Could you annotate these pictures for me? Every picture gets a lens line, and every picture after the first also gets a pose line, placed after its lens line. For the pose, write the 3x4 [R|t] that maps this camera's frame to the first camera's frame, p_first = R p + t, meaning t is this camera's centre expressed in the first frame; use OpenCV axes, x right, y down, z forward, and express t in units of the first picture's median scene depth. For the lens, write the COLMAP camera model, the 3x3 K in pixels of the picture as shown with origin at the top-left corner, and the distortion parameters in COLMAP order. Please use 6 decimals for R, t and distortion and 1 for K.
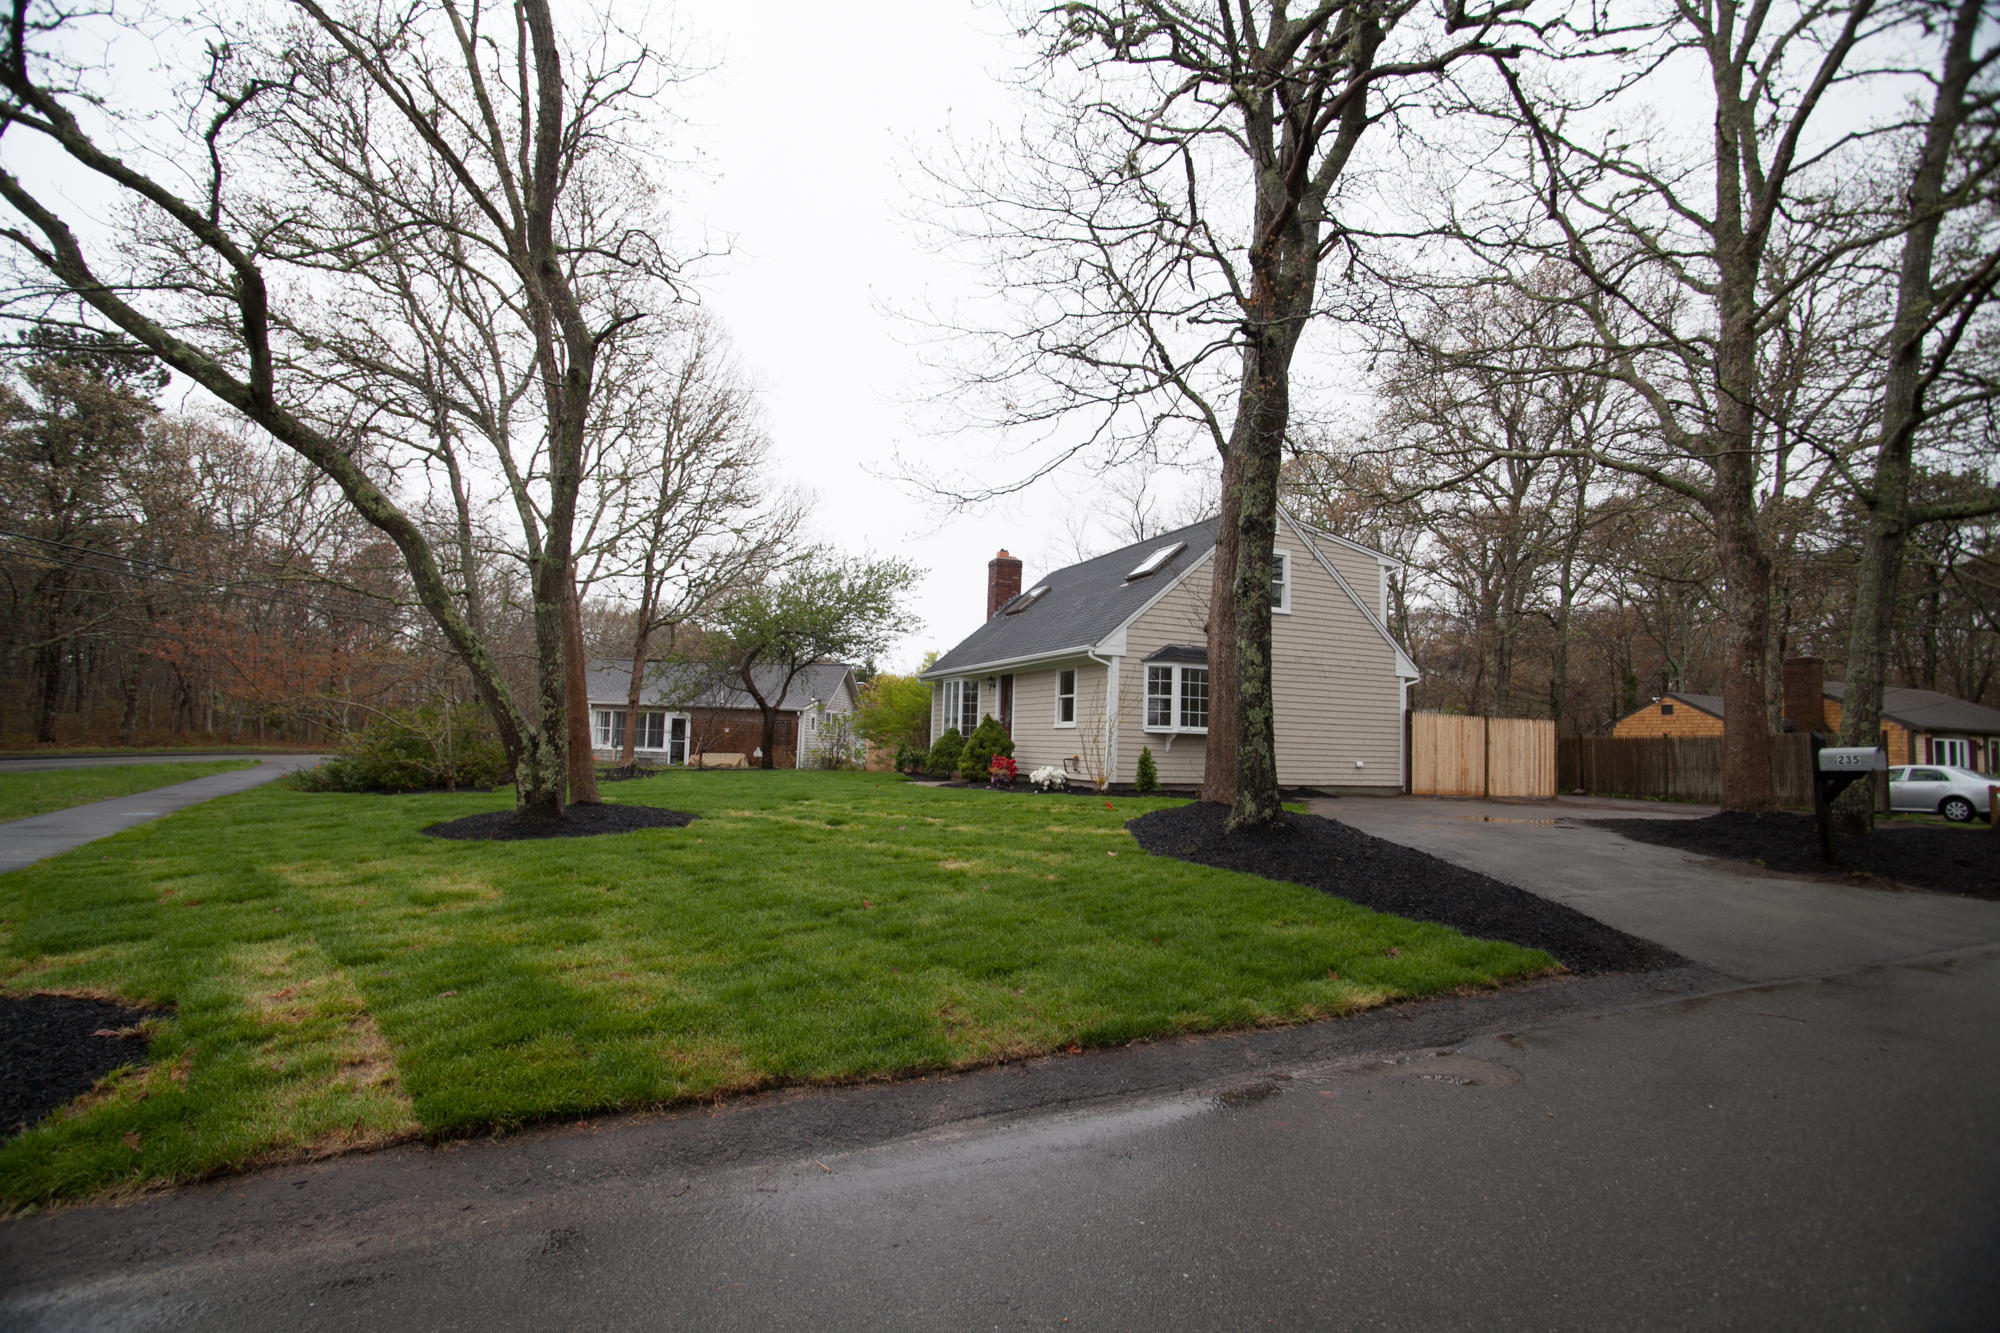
lens RADIAL K [[977.1, 0, 987.0], [0, 977.1, 672.9], [0, 0, 1]] dist [-0.089701, 0.039902]
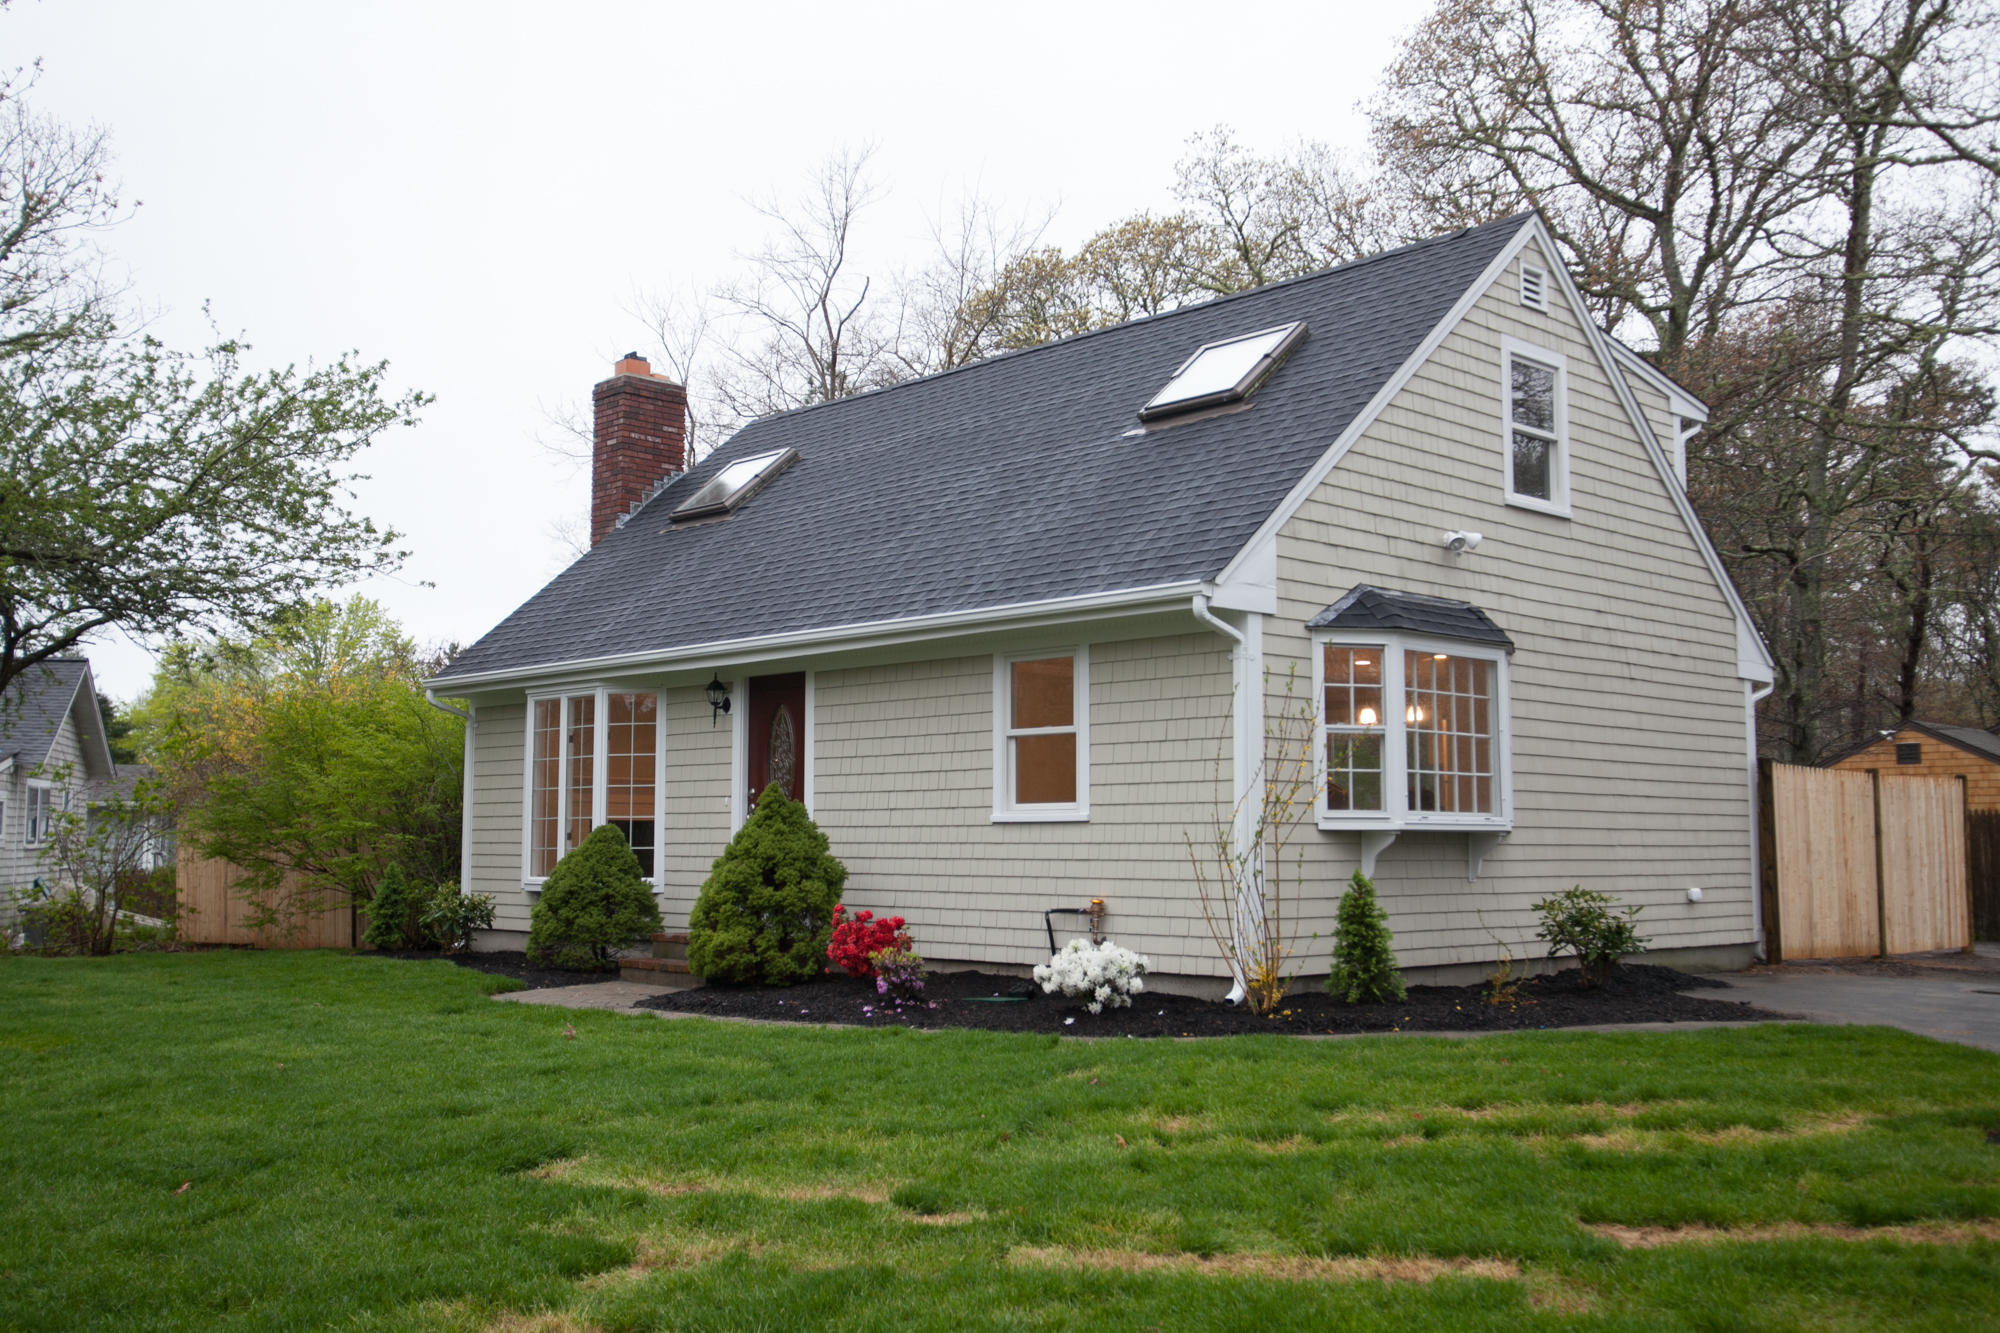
lens RADIAL K [[1893.0, 0, 970.0], [0, 1893.0, 669.3], [0, 0, 1]] dist [0.071701, 0.010113]
pose [[0.929624, 0.002974, 0.368497, -0.189075], [0.002057, 0.999910, -0.013259, 0.010187], [-0.368503, 0.013084, 0.929534, 0.359148]]
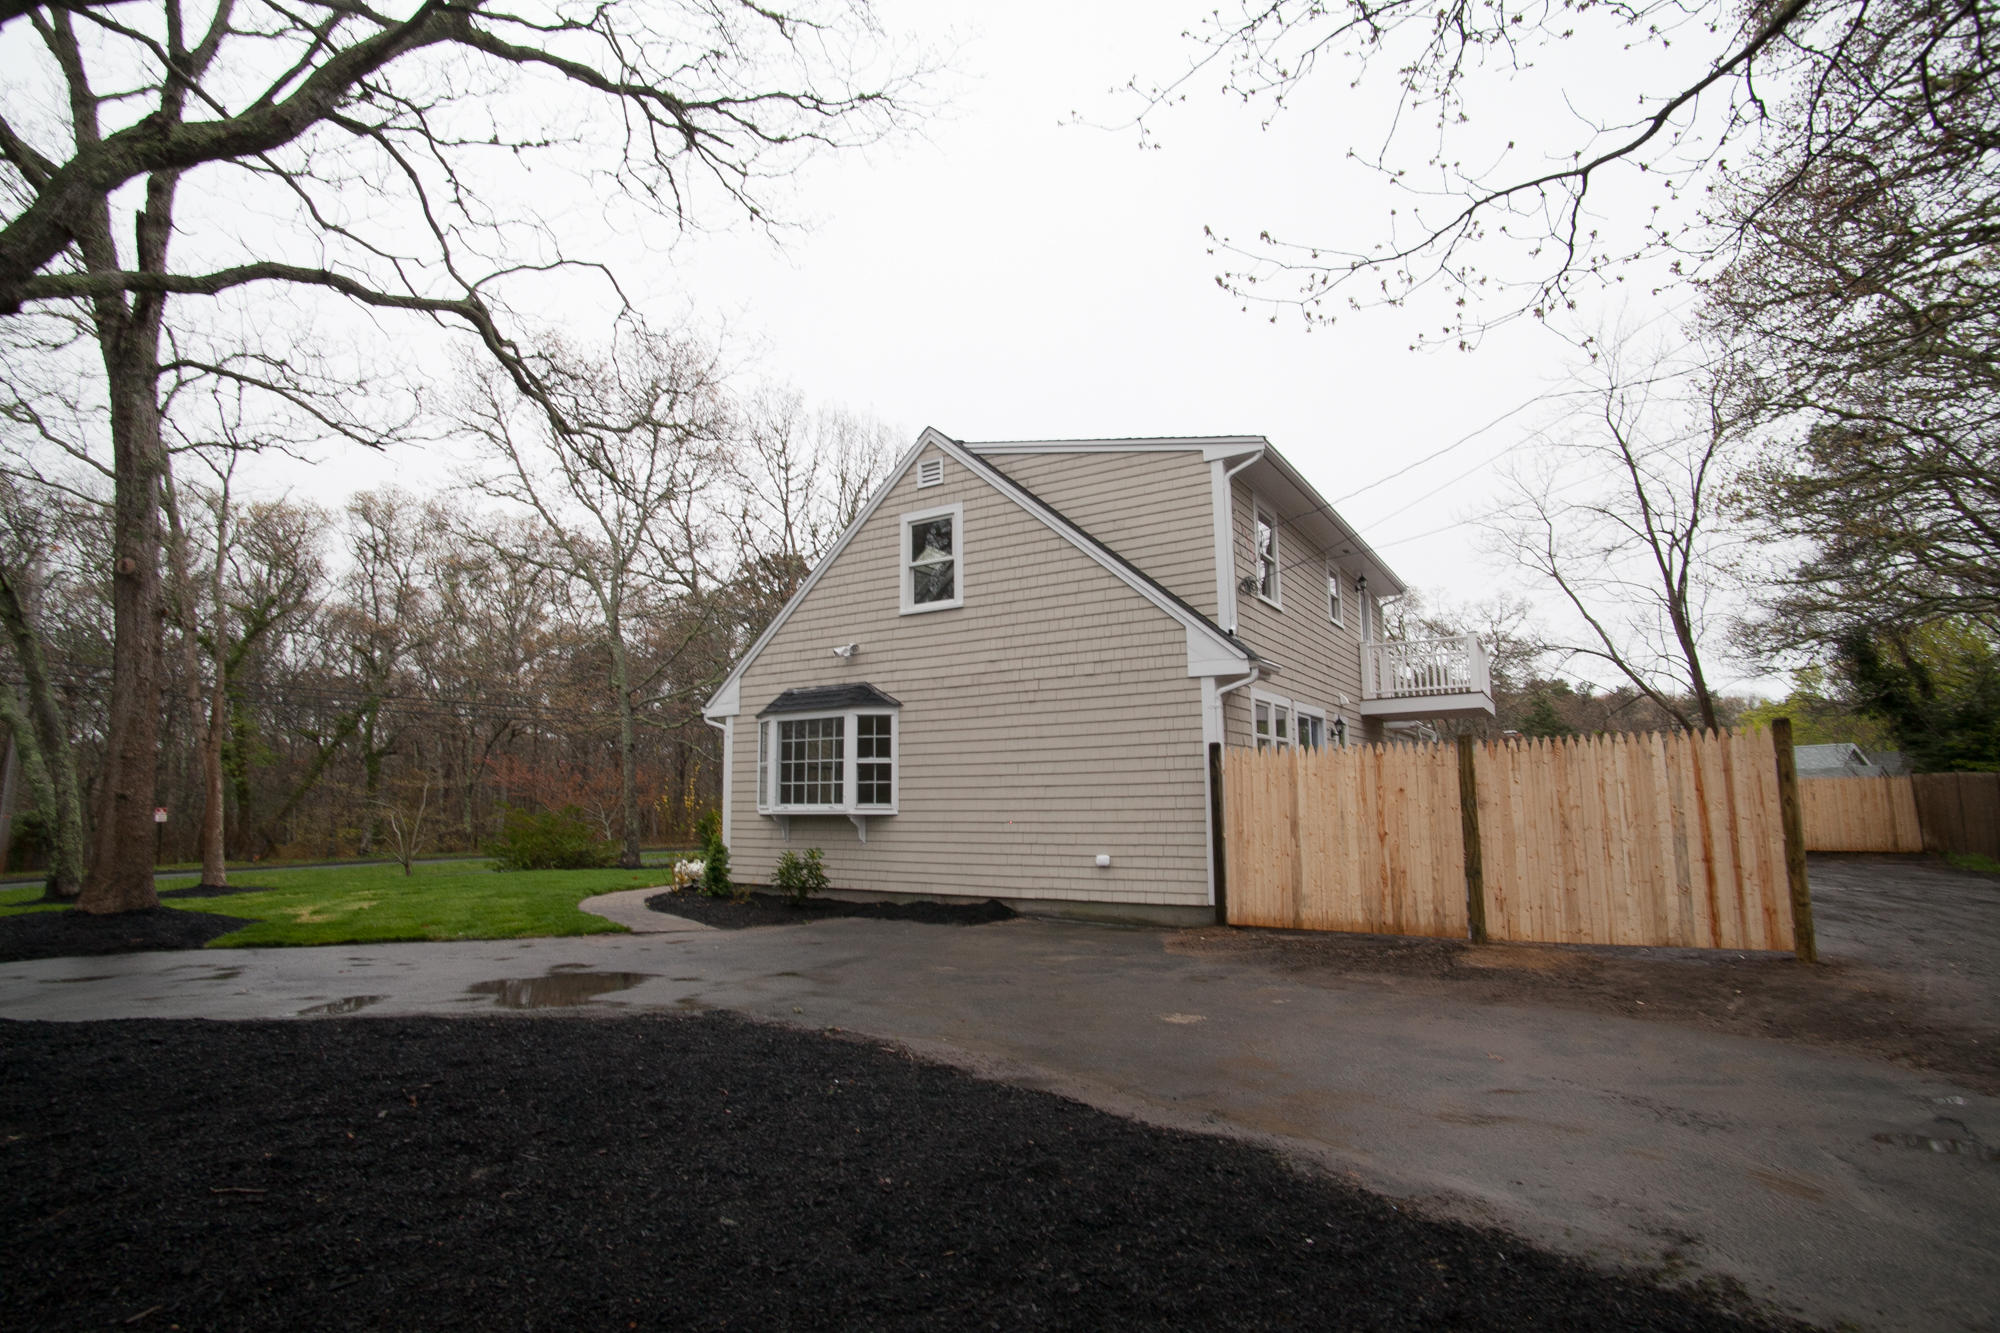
lens RADIAL K [[977.1, 0, 987.0], [0, 977.1, 672.9], [0, 0, 1]] dist [-0.089701, 0.039902]
pose [[0.570376, -0.149439, -0.807675, 0.772085], [0.083322, 0.988765, -0.124103, 0.054203], [0.817147, 0.003488, 0.576419, 0.640516]]
